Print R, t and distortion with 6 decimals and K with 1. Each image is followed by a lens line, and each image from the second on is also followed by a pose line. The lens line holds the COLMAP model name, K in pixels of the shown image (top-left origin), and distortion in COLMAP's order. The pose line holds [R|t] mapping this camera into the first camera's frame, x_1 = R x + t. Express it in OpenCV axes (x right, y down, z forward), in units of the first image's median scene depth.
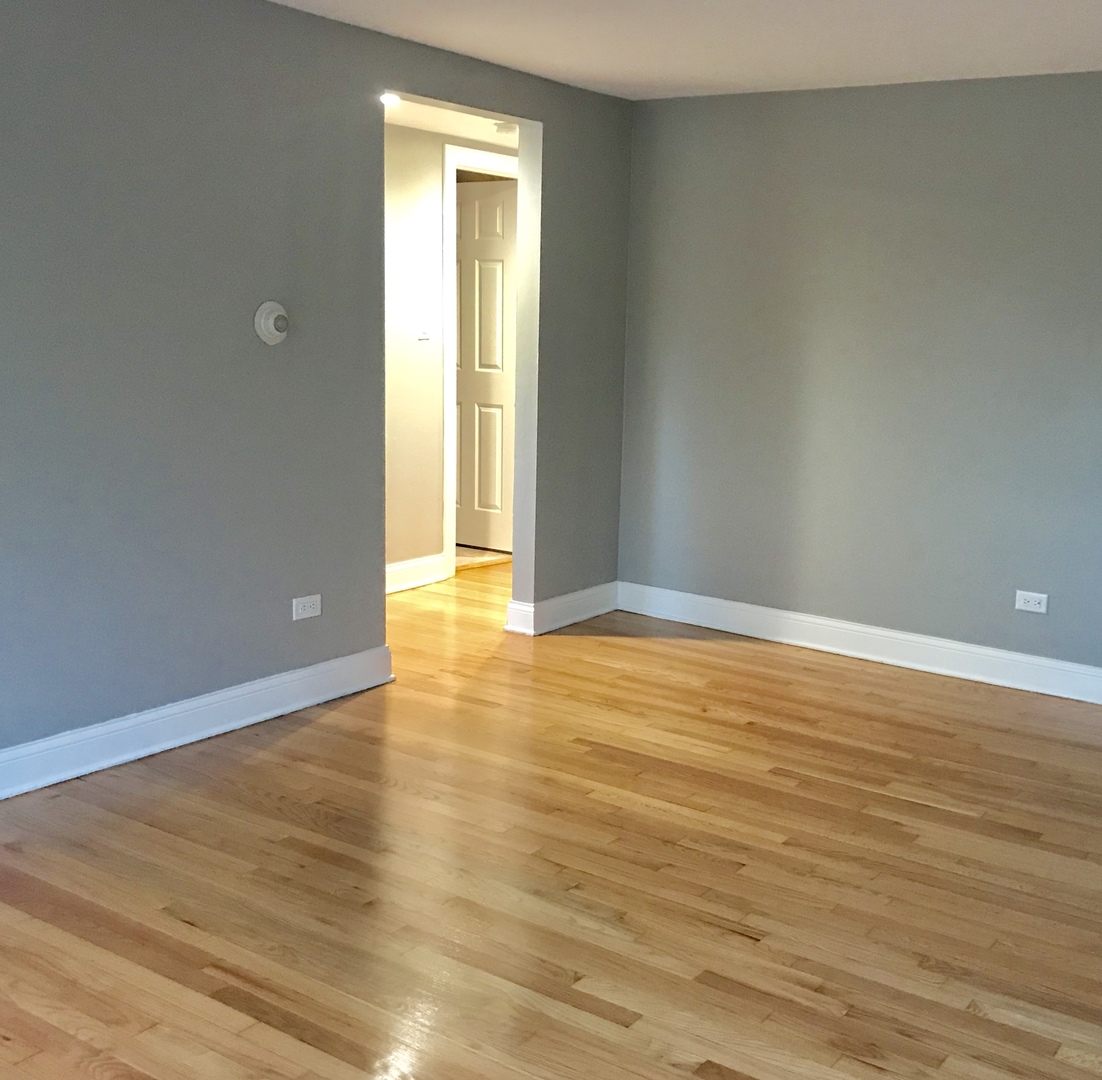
lens RADIAL K [[1211.3, 0, 551.0], [0, 1211.3, 540.0], [0, 0, 1]] dist [-0.001337, -0.002955]
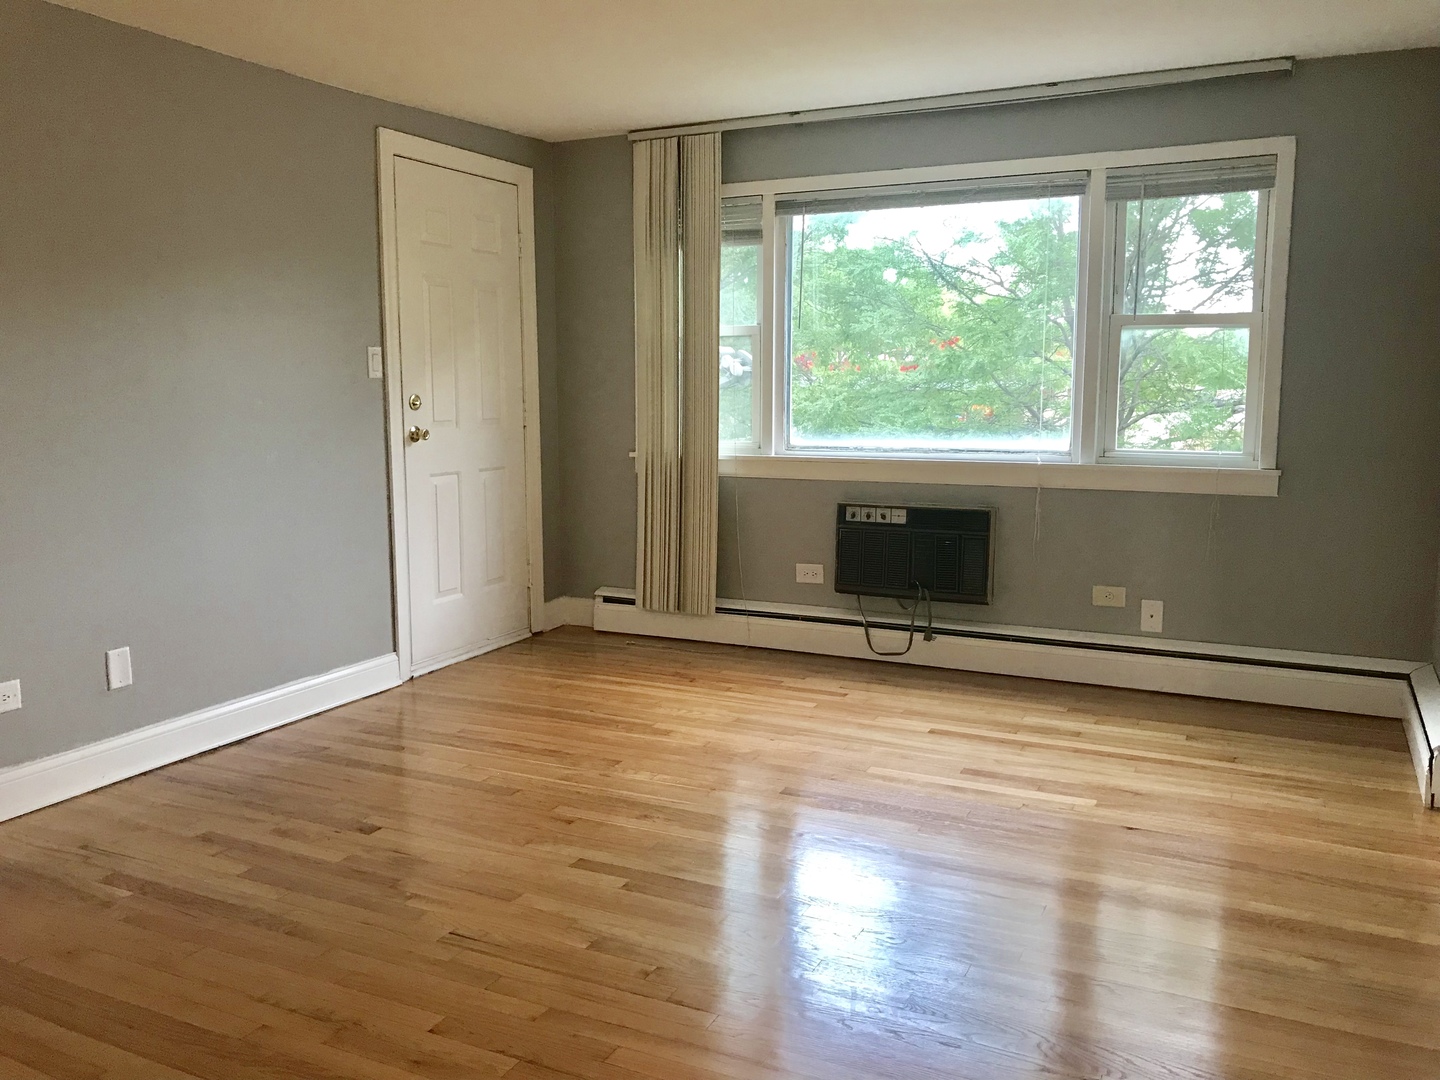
lens RADIAL K [[1186.6, 0, 720.0], [0, 1186.6, 540.0], [0, 0, 1]] dist [0.068230, -0.128905]
pose [[-0.980136, 0.011261, -0.198005, 0.141245], [-0.050280, 0.951659, 0.303013, -0.270564], [0.191845, 0.306950, -0.932189, 1.805501]]
